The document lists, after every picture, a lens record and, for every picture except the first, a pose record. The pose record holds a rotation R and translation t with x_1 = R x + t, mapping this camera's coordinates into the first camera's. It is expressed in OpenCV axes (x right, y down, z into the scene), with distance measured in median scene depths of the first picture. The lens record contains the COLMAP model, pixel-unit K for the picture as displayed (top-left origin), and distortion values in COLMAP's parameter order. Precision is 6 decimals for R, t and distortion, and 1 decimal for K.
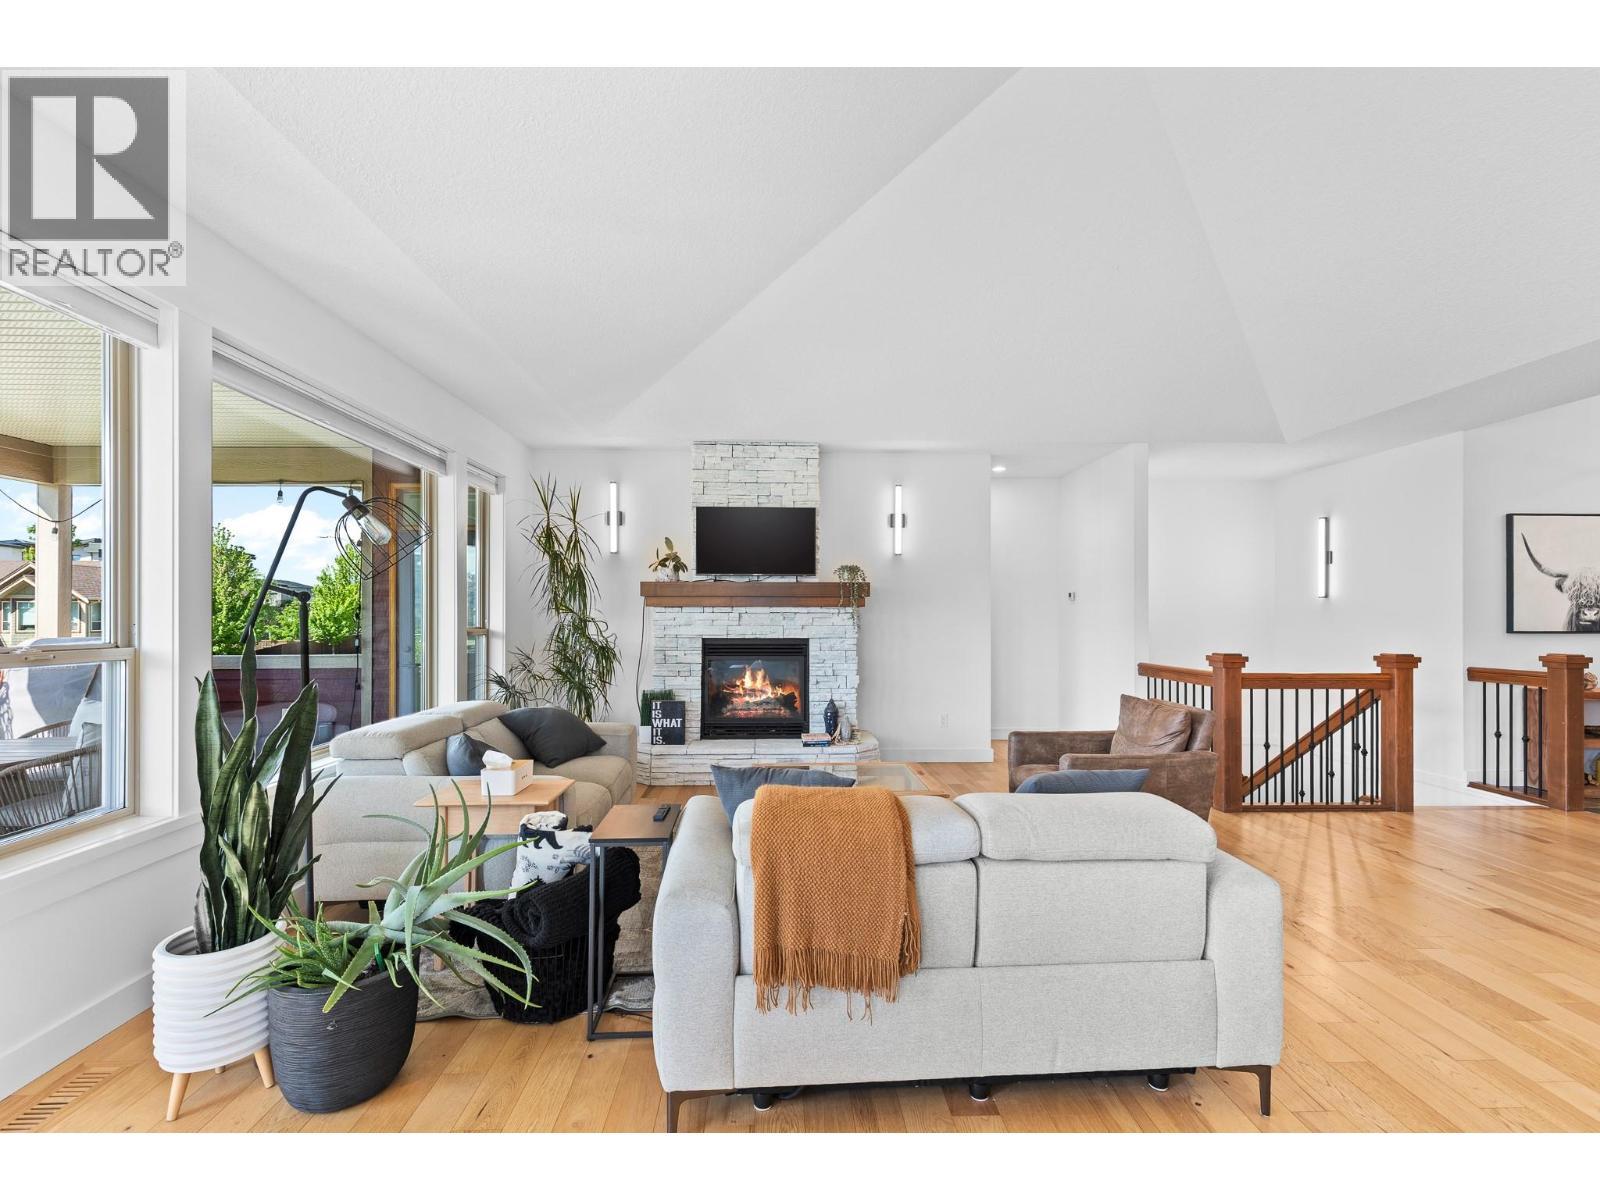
lens RADIAL K [[730.8, 0, 793.7], [0, 730.8, 607.6], [0, 0, 1]] dist [0.009937, -0.002434]
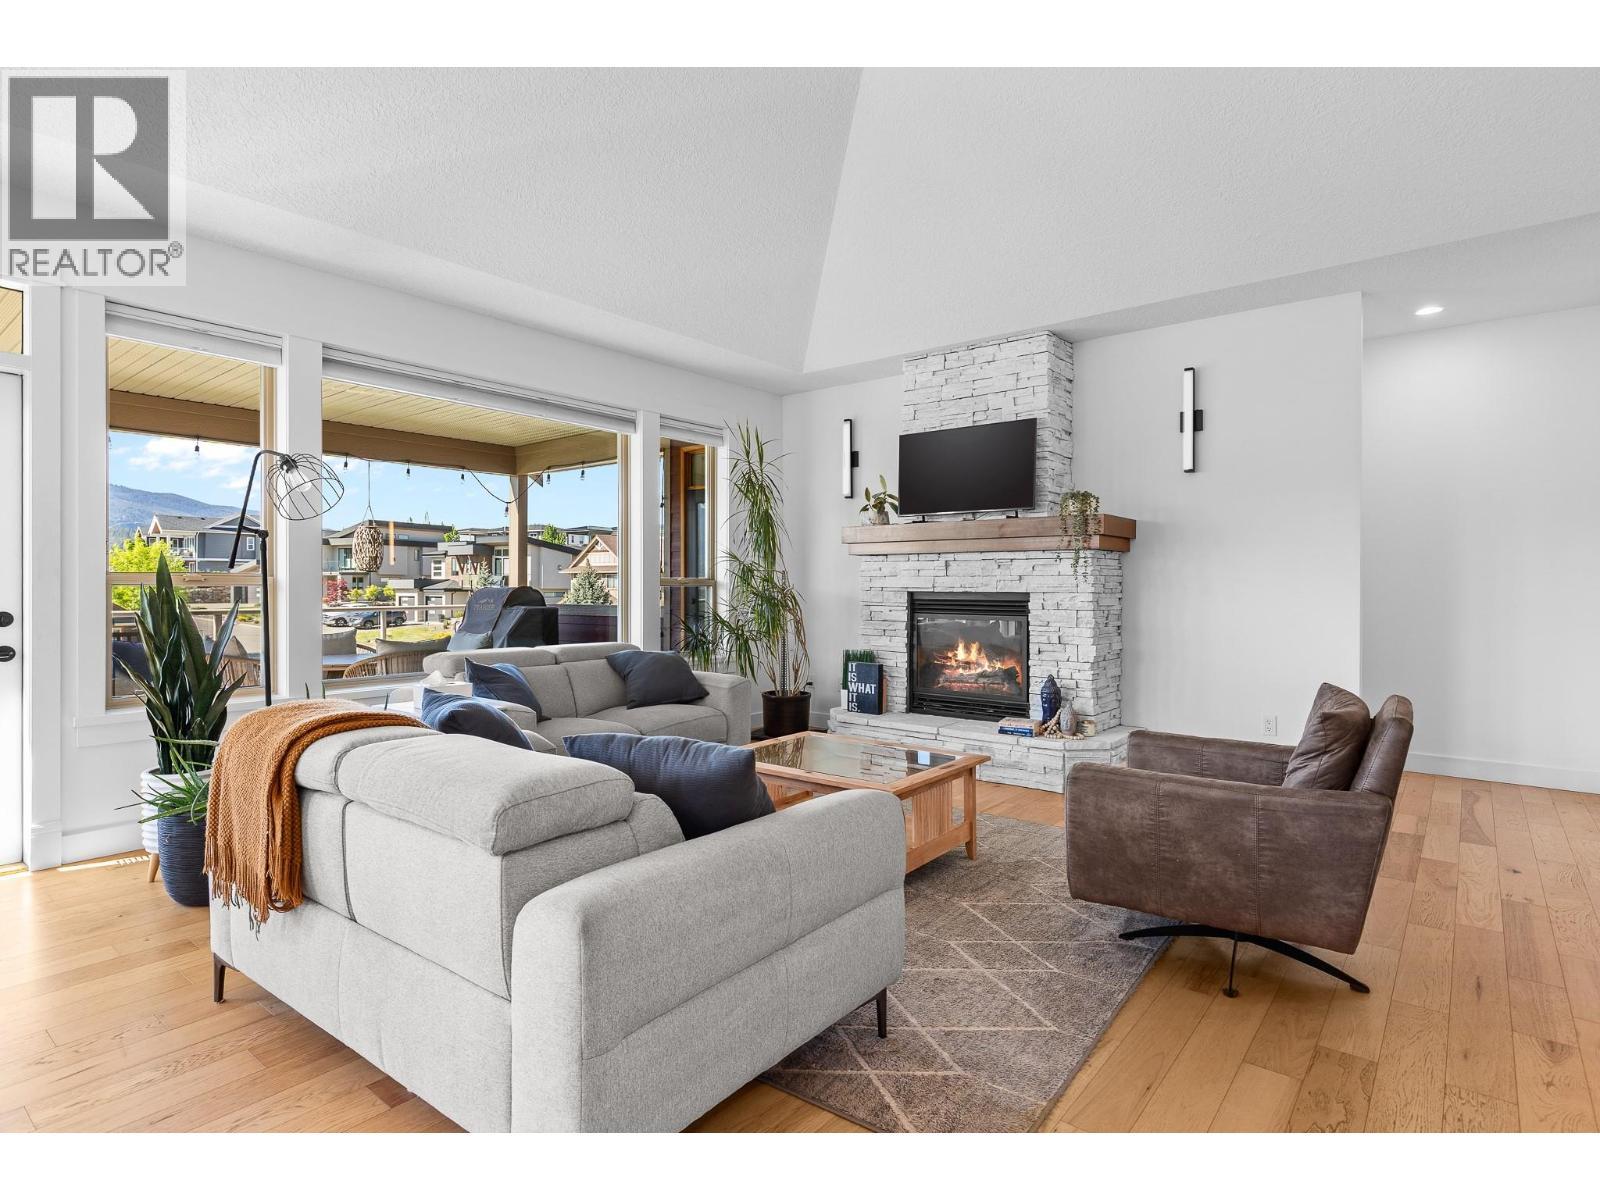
lens RADIAL K [[841.8, 0, 795.4], [0, 841.8, 585.7], [0, 0, 1]] dist [0.009813, -0.001347]
pose [[0.752660, 0.001877, -0.658407, 0.414281], [0.002613, 0.999980, 0.005838, 0.029258], [0.658404, -0.006114, 0.752640, 0.189266]]
